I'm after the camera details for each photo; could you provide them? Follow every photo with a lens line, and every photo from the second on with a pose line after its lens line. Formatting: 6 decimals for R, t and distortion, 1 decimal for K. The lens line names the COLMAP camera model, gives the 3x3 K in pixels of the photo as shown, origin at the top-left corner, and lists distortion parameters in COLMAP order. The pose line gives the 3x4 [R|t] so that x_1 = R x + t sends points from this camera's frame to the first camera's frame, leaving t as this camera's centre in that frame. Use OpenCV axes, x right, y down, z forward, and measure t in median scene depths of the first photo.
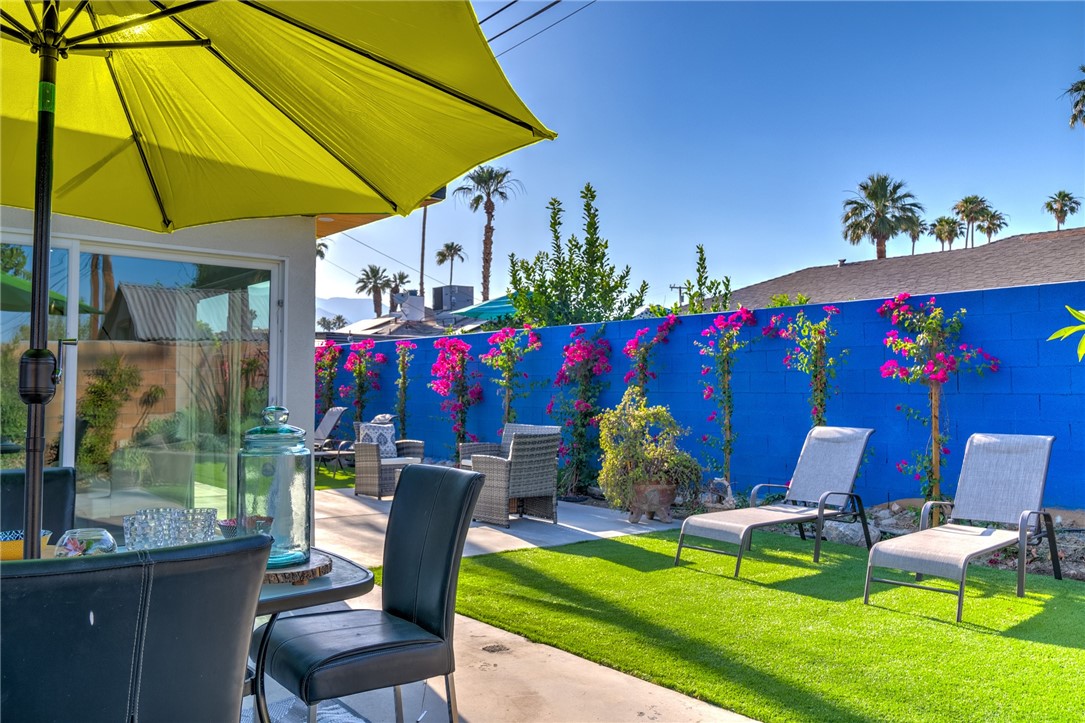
lens RADIAL K [[875.4, 0, 540.9], [0, 875.4, 359.1], [0, 0, 1]] dist [-0.012263, 0.010223]
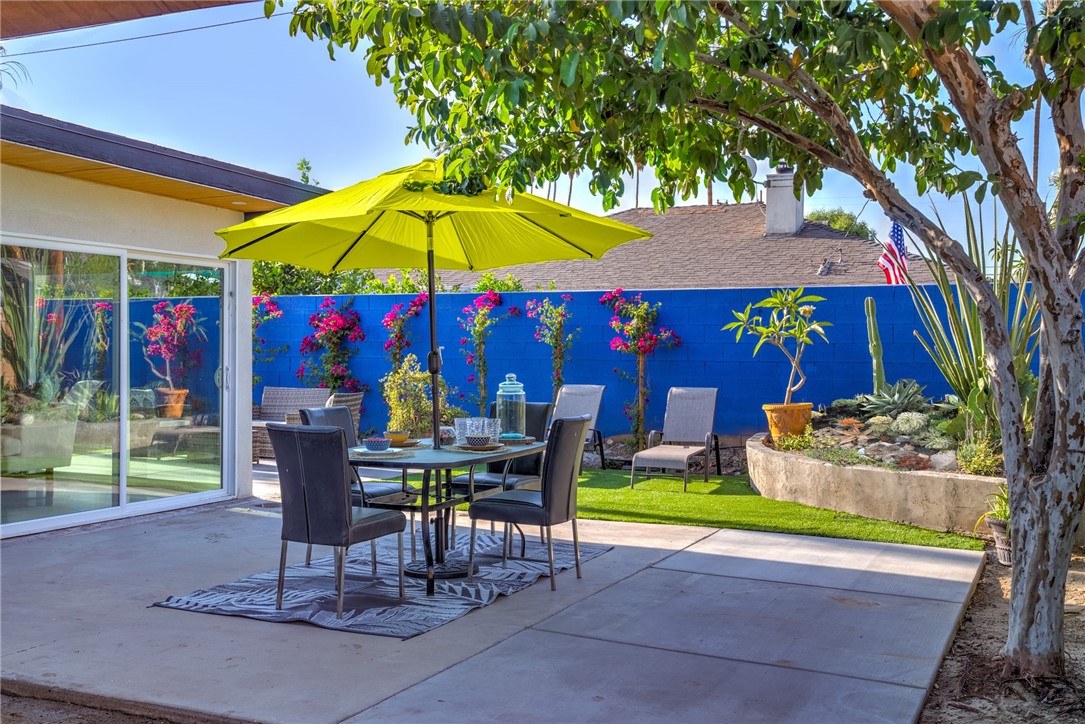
lens RADIAL K [[1129.2, 0, 543.1], [0, 1129.2, 363.0], [0, 0, 1]] dist [-0.017493, 0.000000]
pose [[0.894619, -0.003992, 0.446812, -0.519222], [-0.018469, 0.998775, 0.045902, -0.038697], [-0.446448, -0.049317, 0.893450, -0.585567]]
